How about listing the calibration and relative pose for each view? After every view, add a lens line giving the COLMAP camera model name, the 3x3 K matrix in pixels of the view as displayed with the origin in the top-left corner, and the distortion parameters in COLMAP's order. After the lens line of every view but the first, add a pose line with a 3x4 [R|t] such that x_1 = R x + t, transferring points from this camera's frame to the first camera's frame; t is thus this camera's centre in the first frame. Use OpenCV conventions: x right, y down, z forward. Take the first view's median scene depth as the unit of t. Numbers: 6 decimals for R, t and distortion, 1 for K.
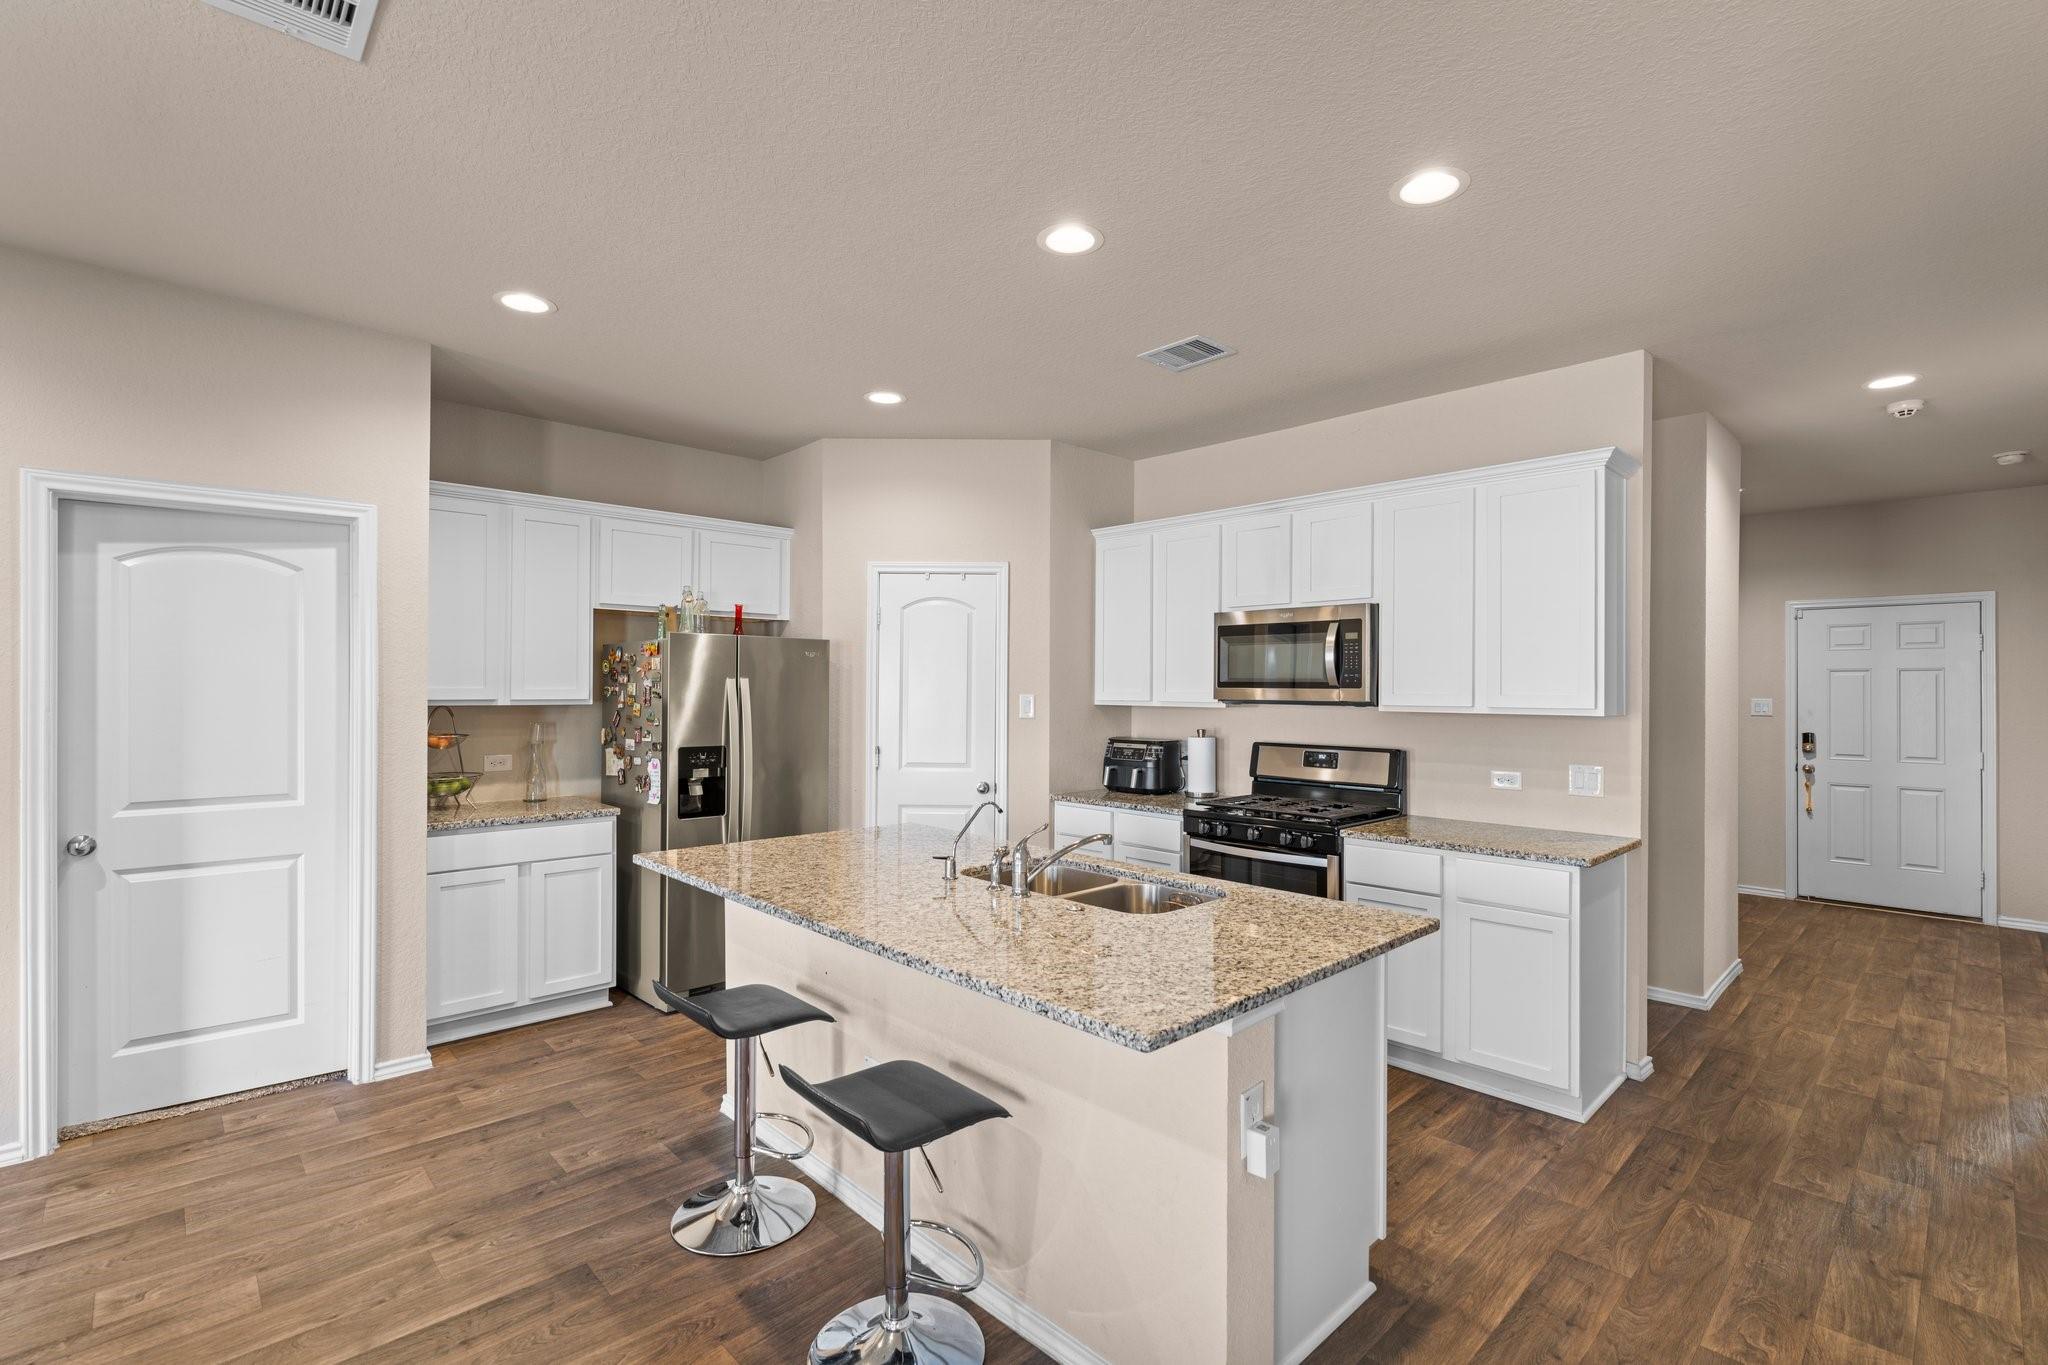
lens RADIAL K [[932.2, 0, 1032.2], [0, 932.2, 683.3], [0, 0, 1]] dist [-0.007360, 0.002512]
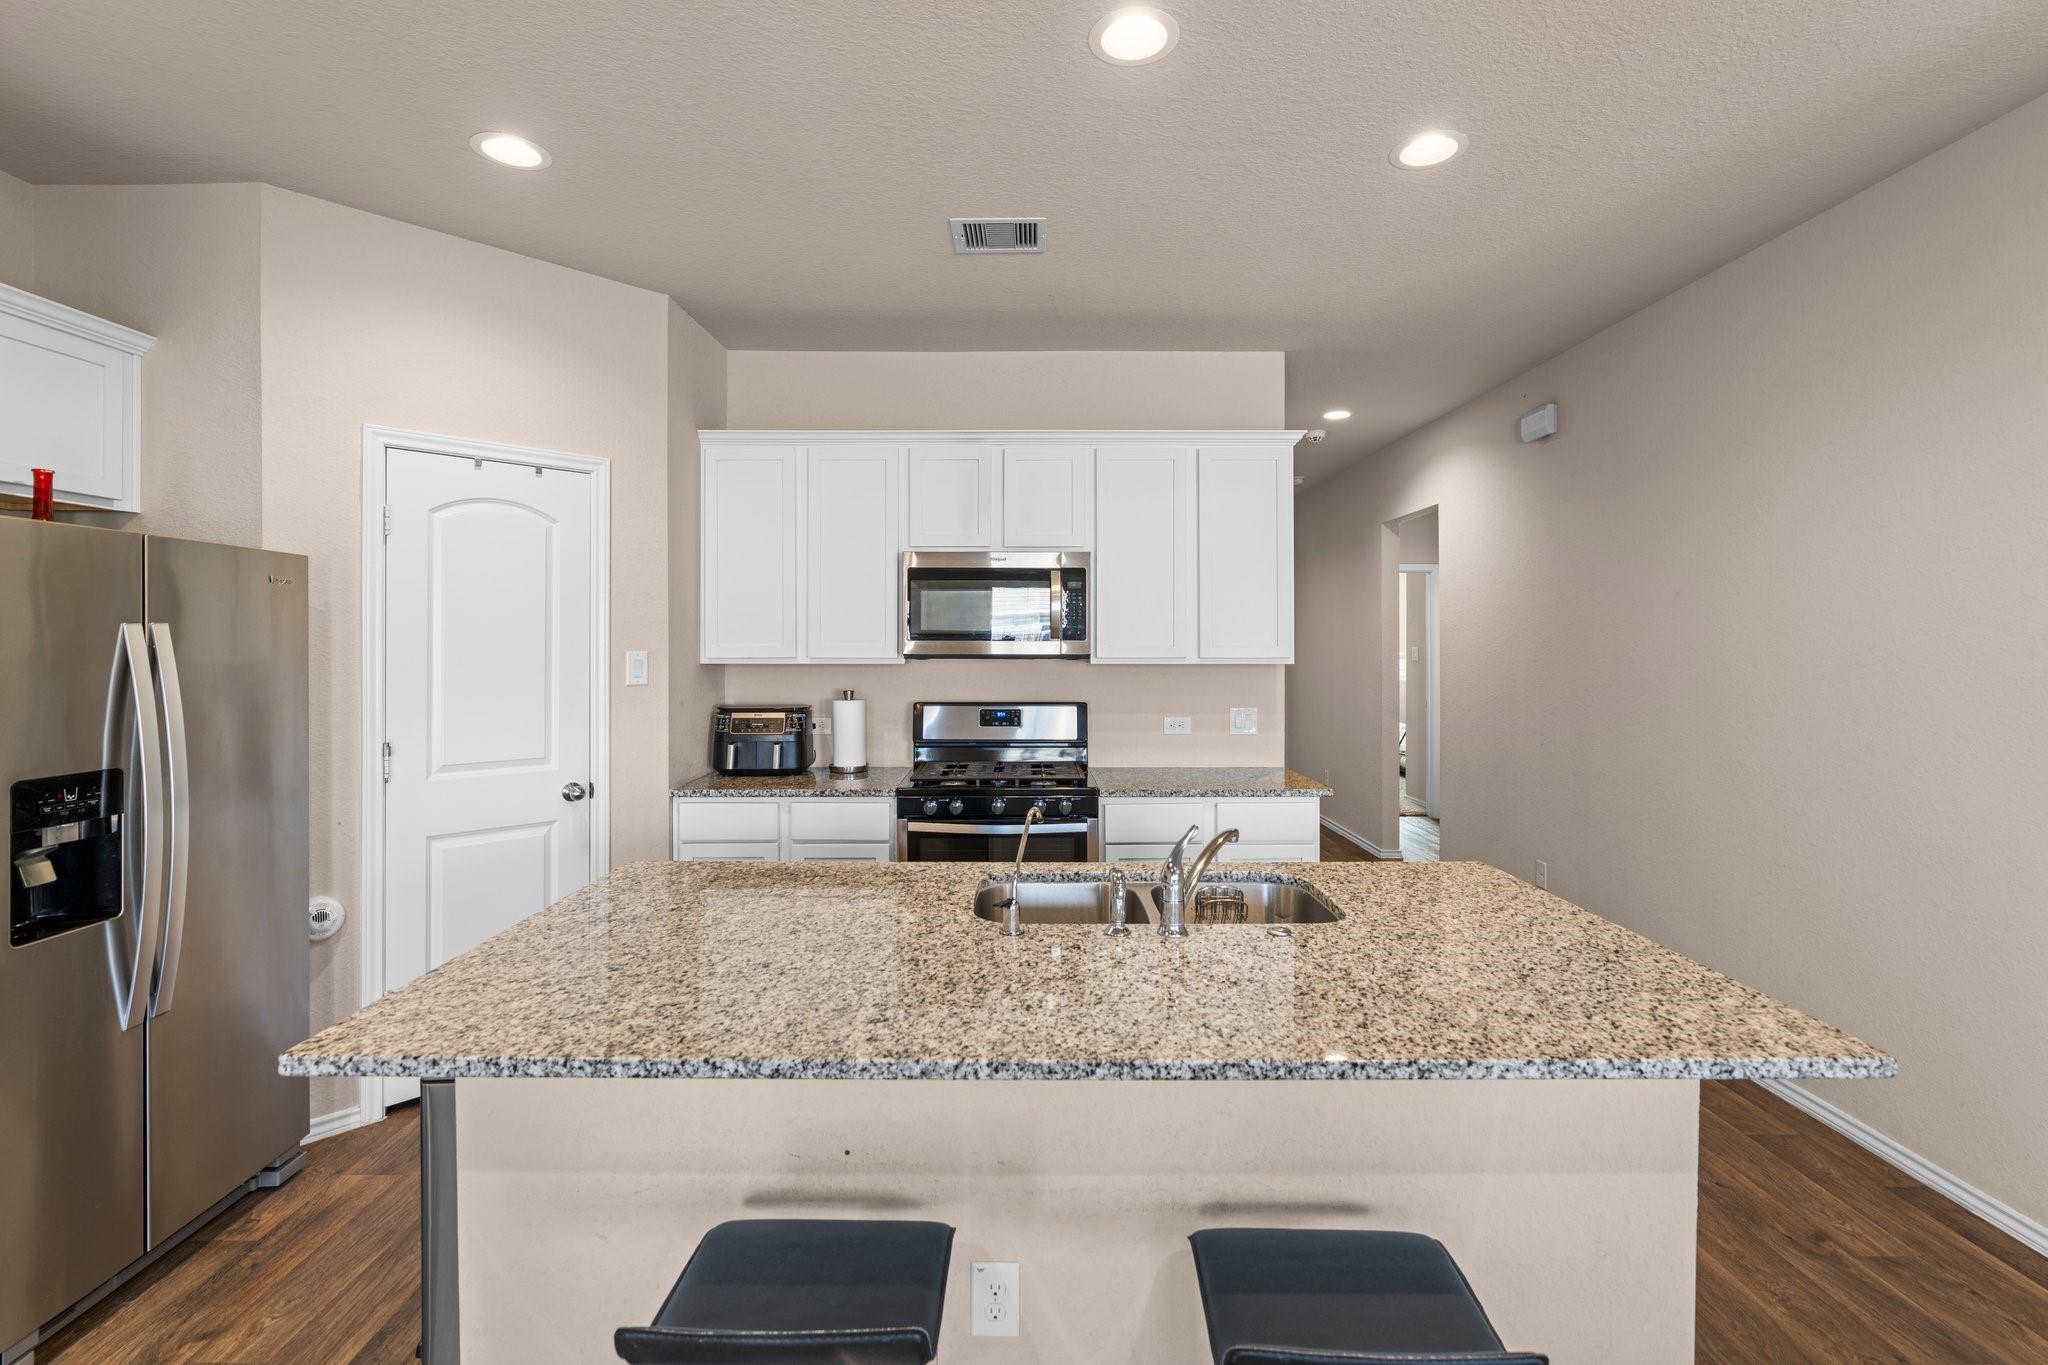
lens RADIAL K [[932.2, 0, 1026.7], [0, 932.2, 647.0], [0, 0, 1]] dist [-0.007360, 0.002512]
pose [[0.688602, -0.008335, 0.725092, -0.347594], [-0.000154, 0.999932, 0.011641, 0.000619], [-0.725140, -0.008127, 0.688554, 0.341022]]
